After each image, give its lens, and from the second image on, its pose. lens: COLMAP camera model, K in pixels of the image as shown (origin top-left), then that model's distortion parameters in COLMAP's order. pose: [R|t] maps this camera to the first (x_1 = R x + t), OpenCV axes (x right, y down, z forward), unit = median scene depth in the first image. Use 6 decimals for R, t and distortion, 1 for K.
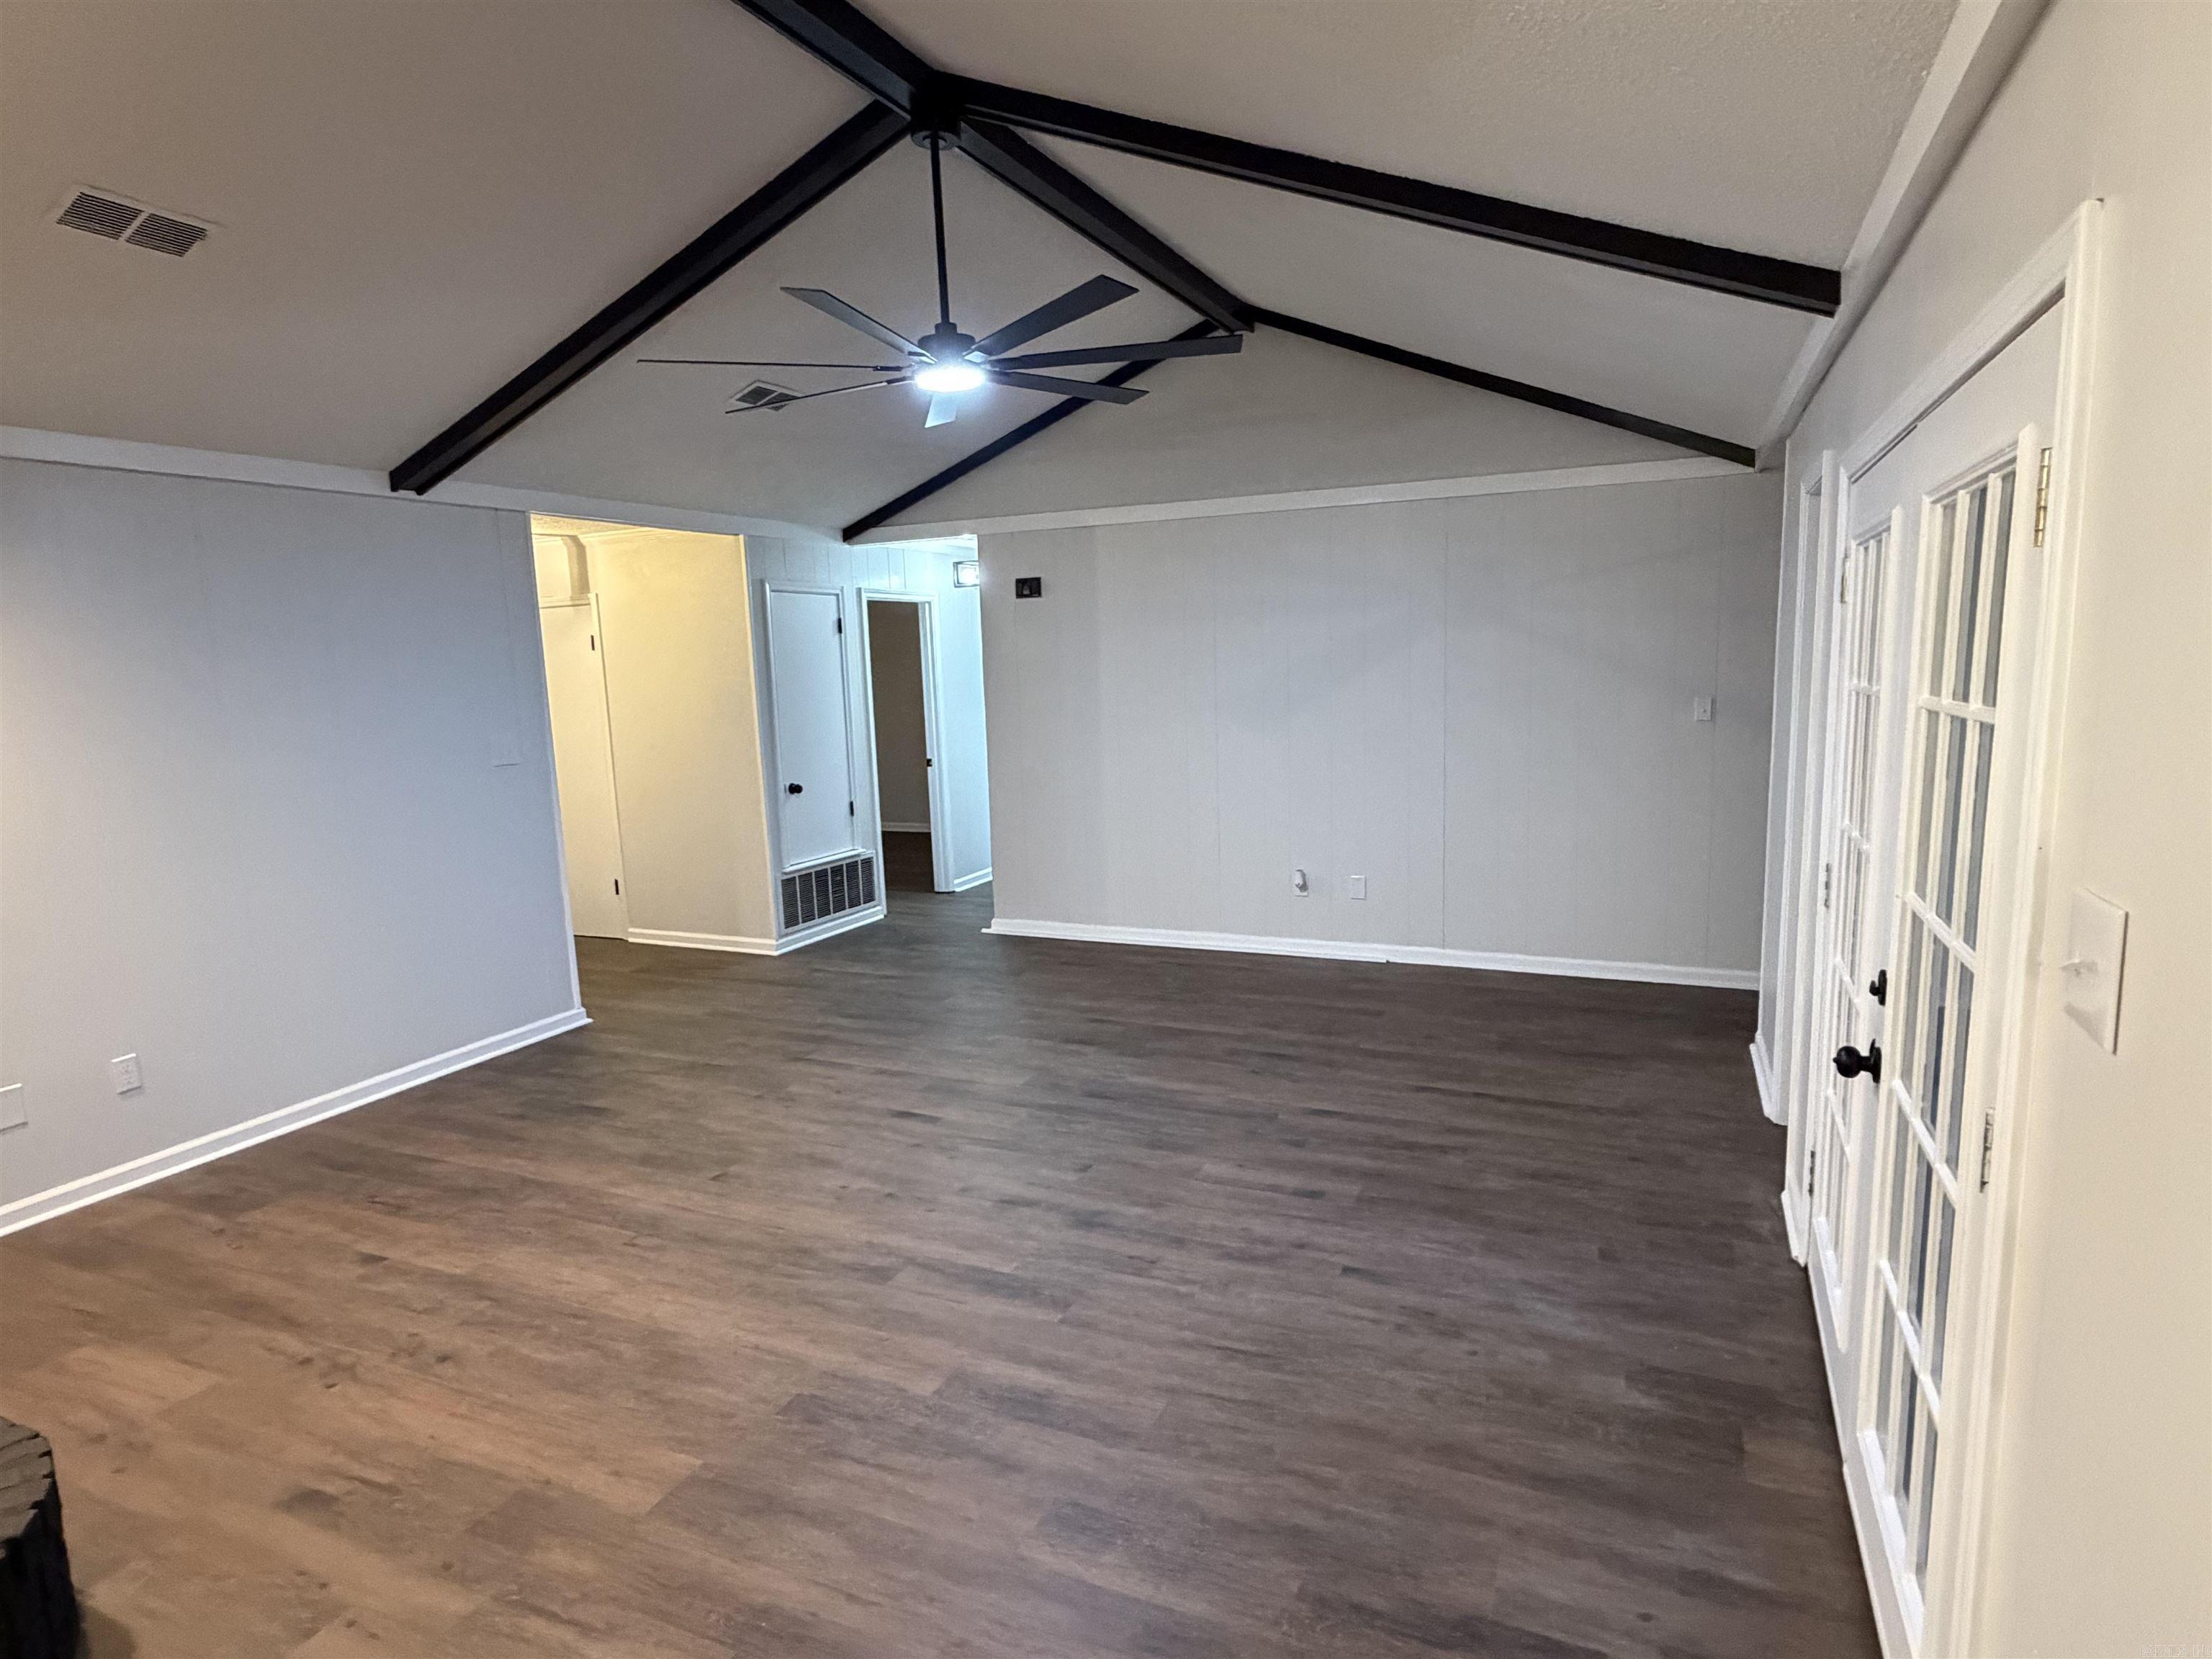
lens RADIAL K [[1213.3, 0, 1106.0], [0, 1213.3, 829.5], [0, 0, 1]] dist [0.000844, 0.000816]
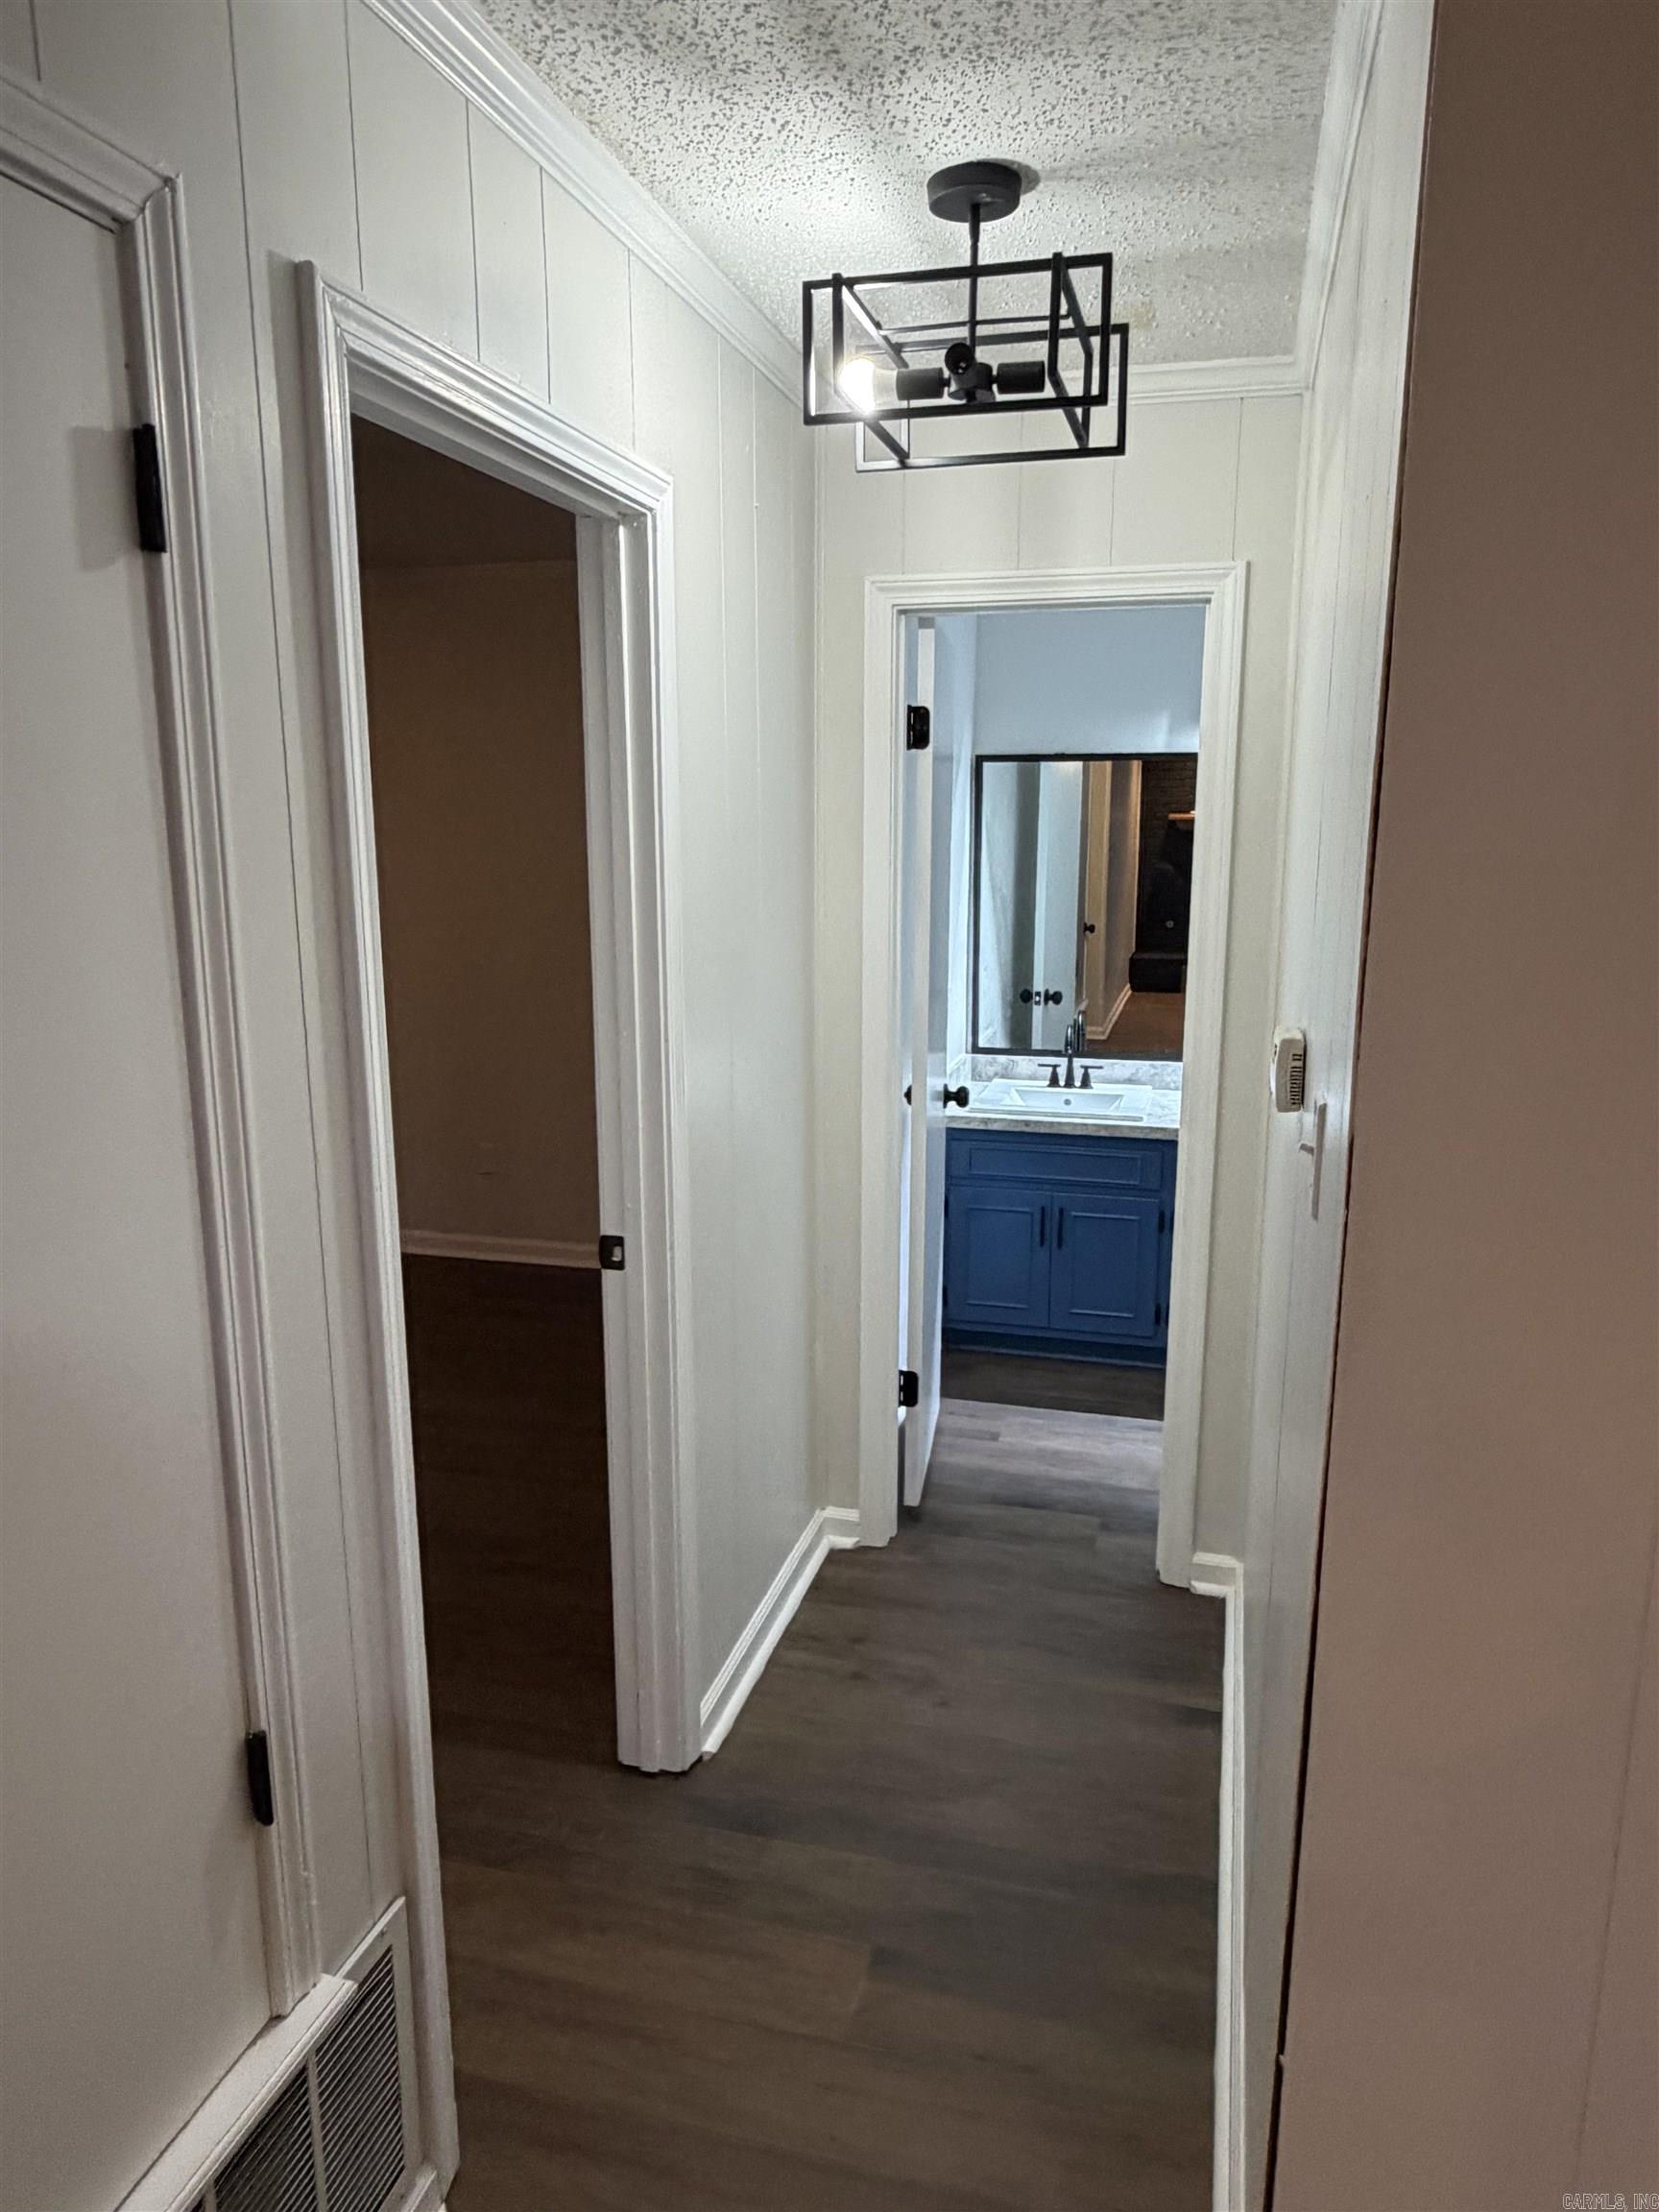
lens RADIAL K [[1465.4, 0, 836.5], [0, 1465.4, 1110.3], [0, 0, 1]] dist [0.001060, 0.002216]
pose [[0.985805, 0.001428, 0.167888, -0.332222], [-0.010346, 0.998580, 0.052256, -0.213696], [-0.167575, -0.053251, 0.984420, 1.594775]]
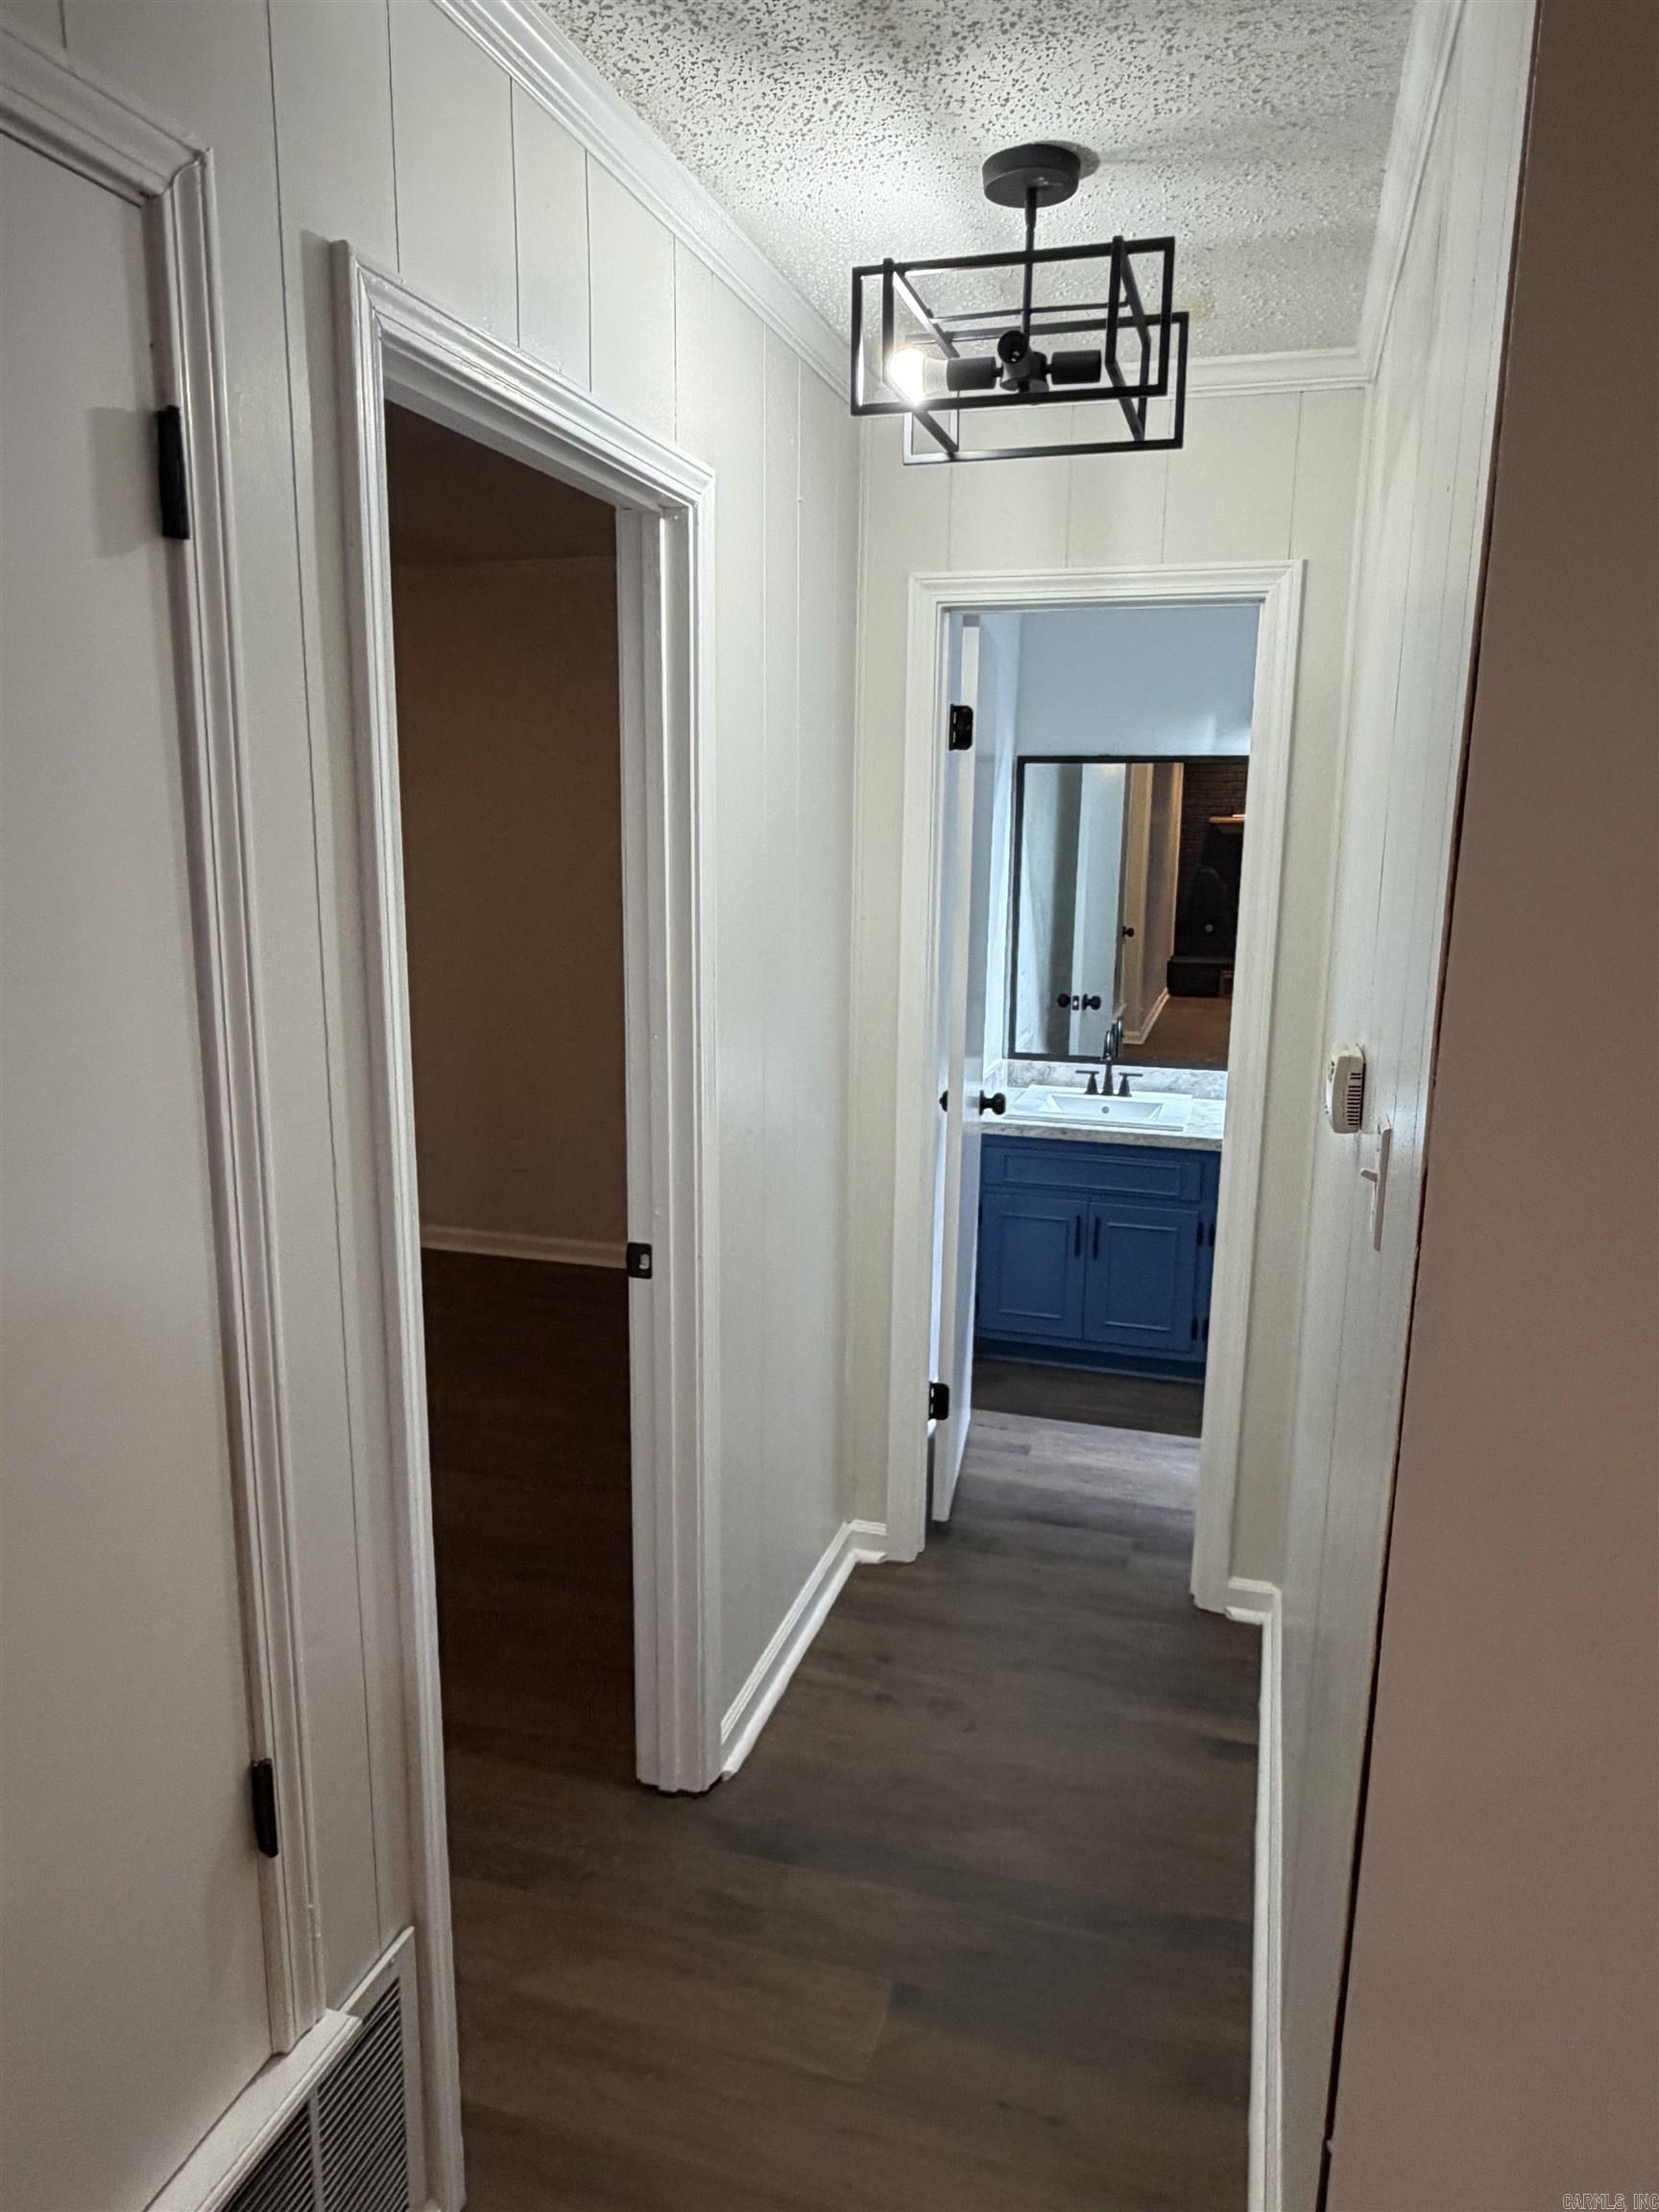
lens RADIAL K [[1462.2, 0, 819.9], [0, 1462.2, 1101.2], [0, 0, 1]] dist [0.001667, -0.001816]
pose [[0.990641, 0.019526, 0.135090, -0.330748], [-0.026262, 0.998490, 0.048260, -0.217167], [-0.133944, -0.051356, 0.989657, 1.611619]]
